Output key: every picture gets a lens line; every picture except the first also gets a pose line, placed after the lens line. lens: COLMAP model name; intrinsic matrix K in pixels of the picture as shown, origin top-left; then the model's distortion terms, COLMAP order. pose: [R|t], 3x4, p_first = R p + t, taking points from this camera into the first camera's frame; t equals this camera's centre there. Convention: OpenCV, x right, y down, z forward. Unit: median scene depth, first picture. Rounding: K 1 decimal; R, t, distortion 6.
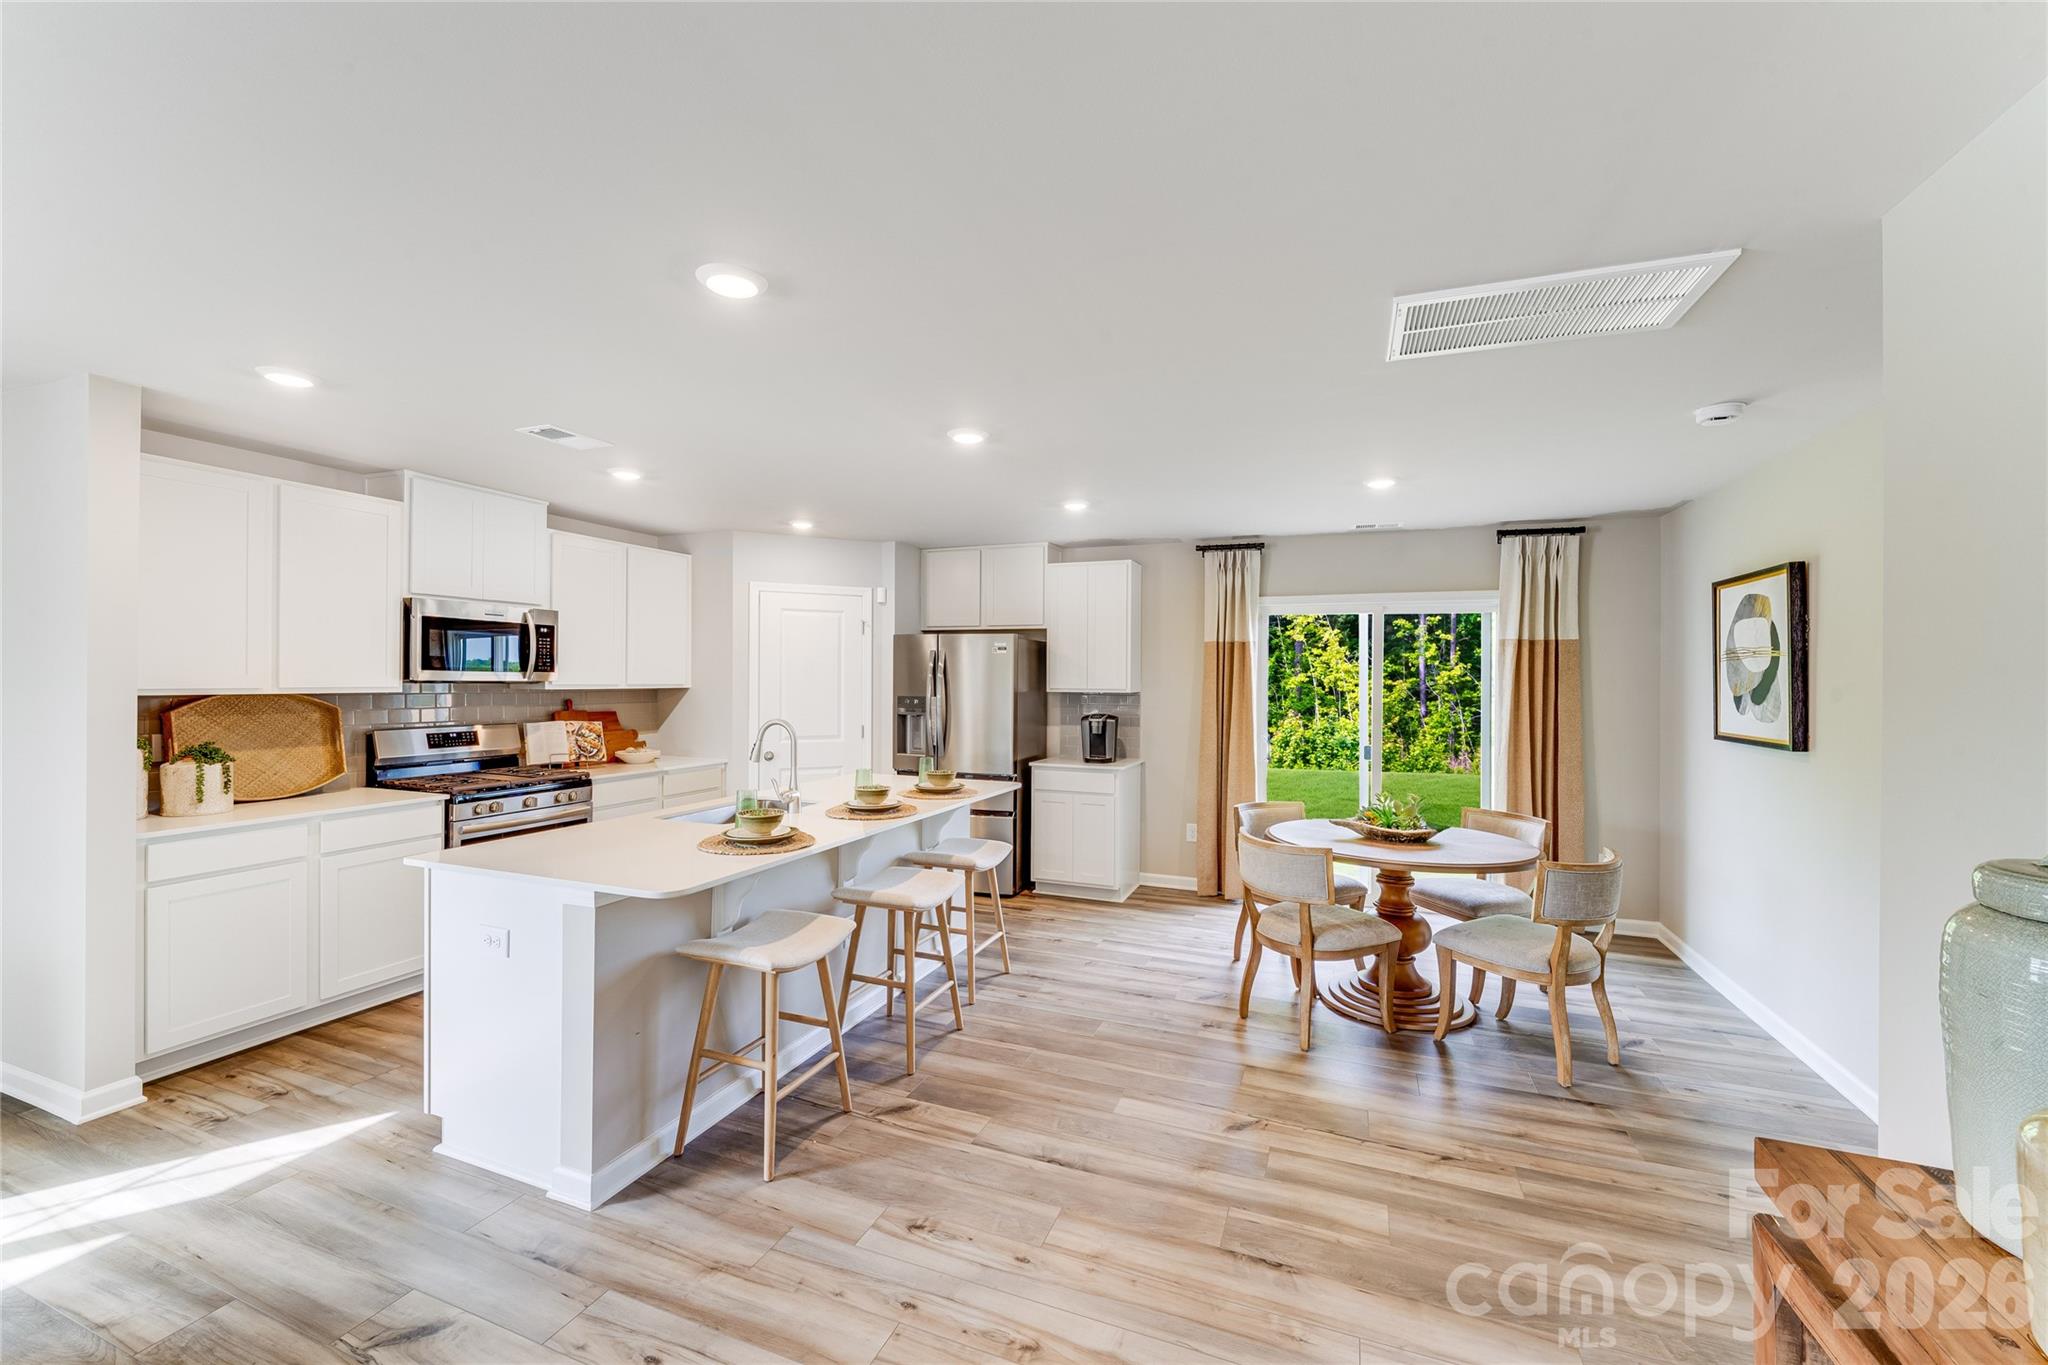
lens RADIAL K [[834.5, 0, 1023.2], [0, 834.5, 679.5], [0, 0, 1]] dist [0.001702, 0.000038]
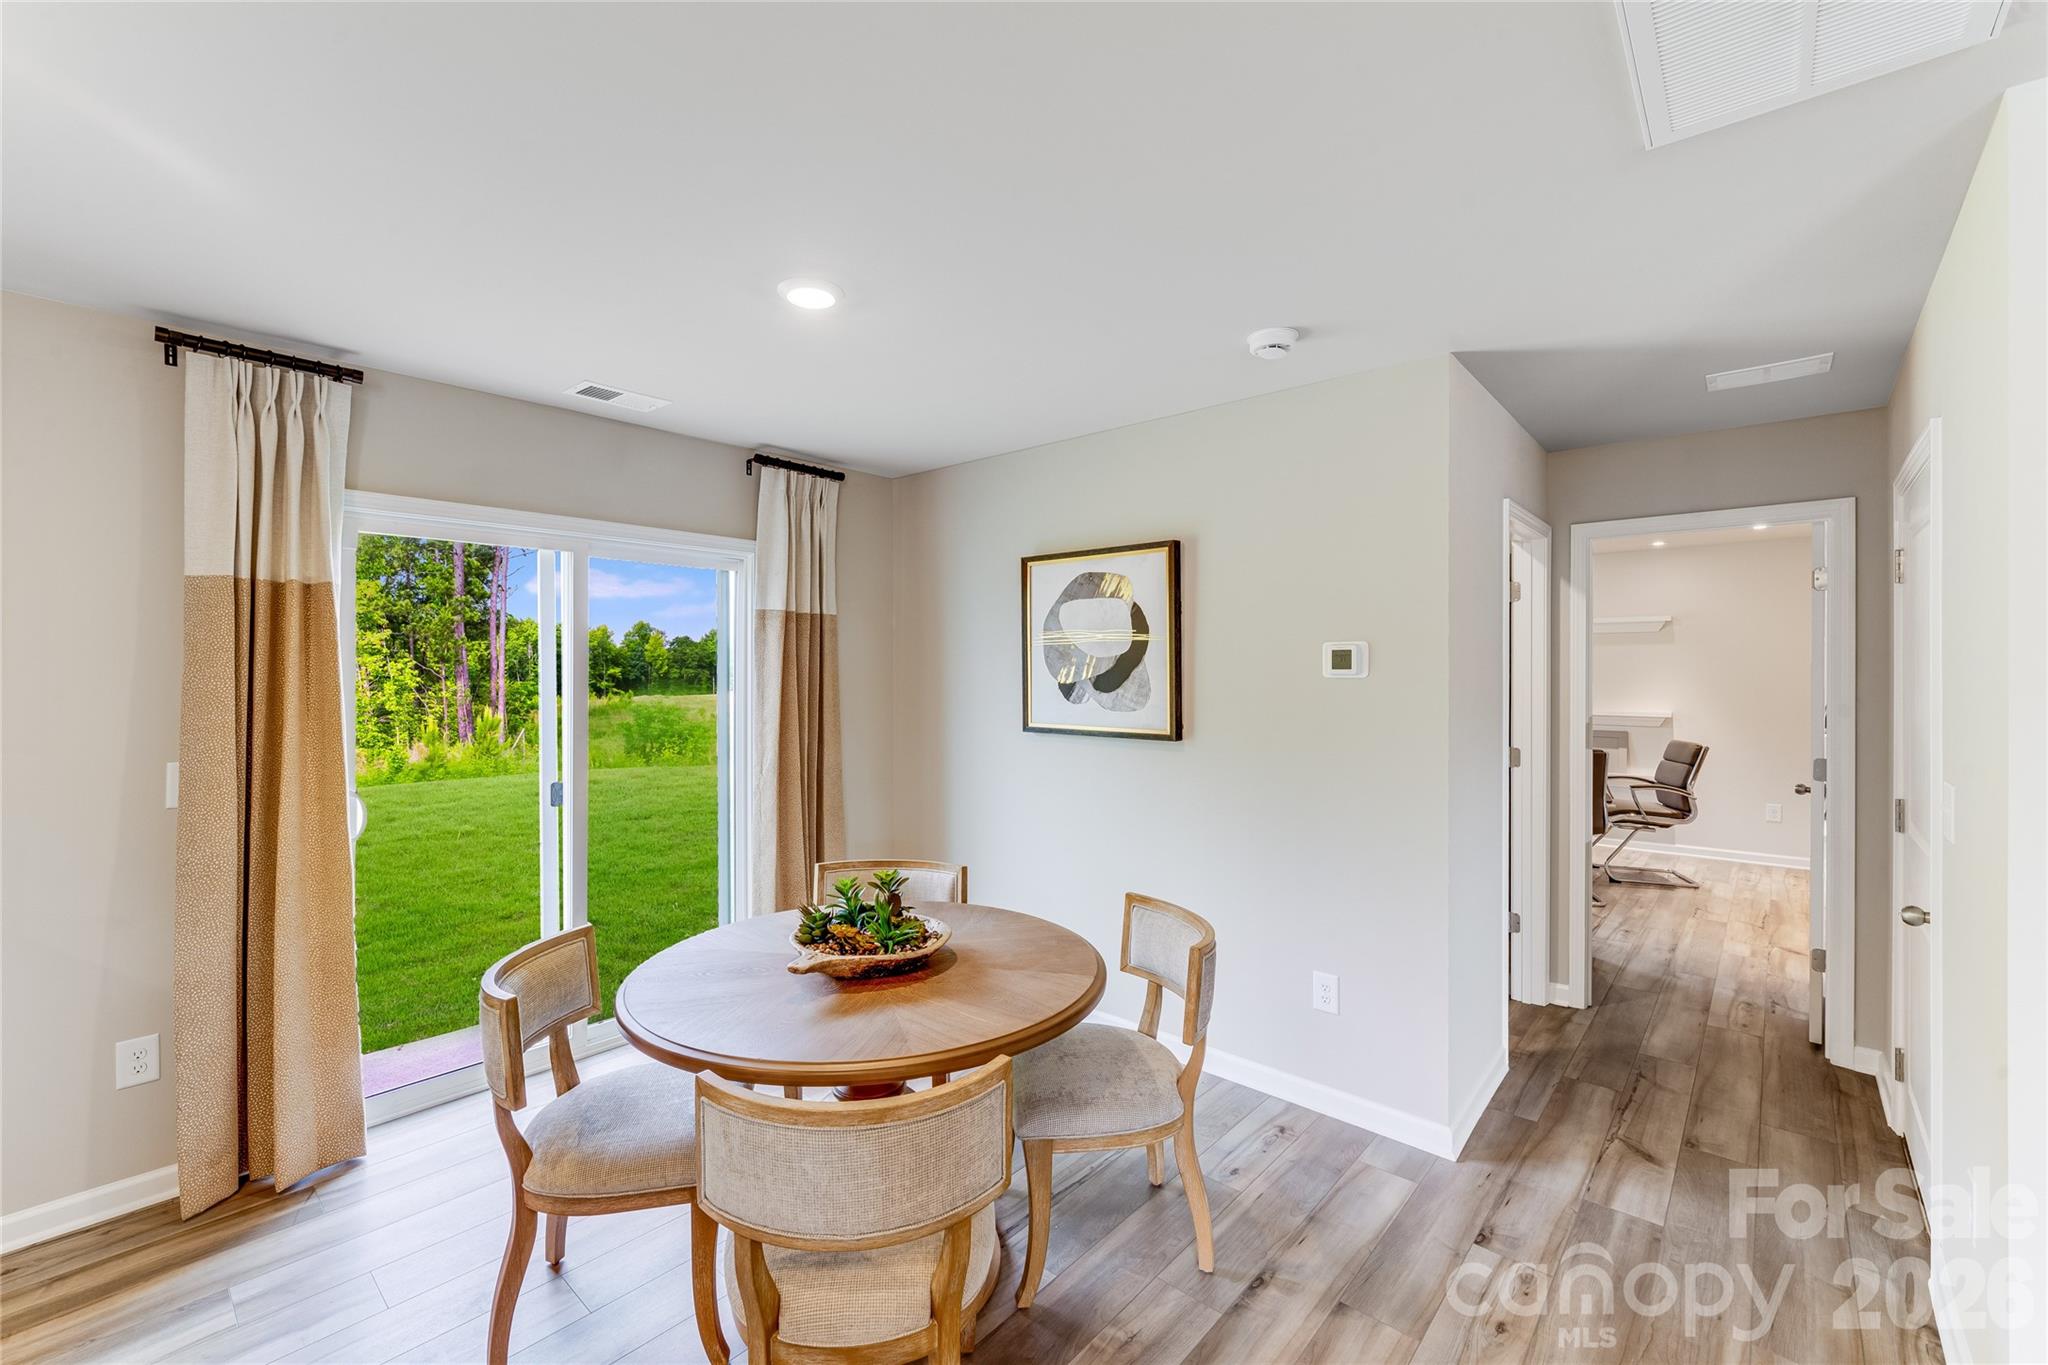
lens RADIAL K [[834.5, 0, 999.3], [0, 834.5, 673.6], [0, 0, 1]] dist [0.001702, 0.000038]
pose [[0.356750, -0.014032, 0.934094, -0.023234], [0.003377, 0.999900, 0.013731, -0.002932], [-0.934194, -0.001744, 0.356762, 0.612691]]
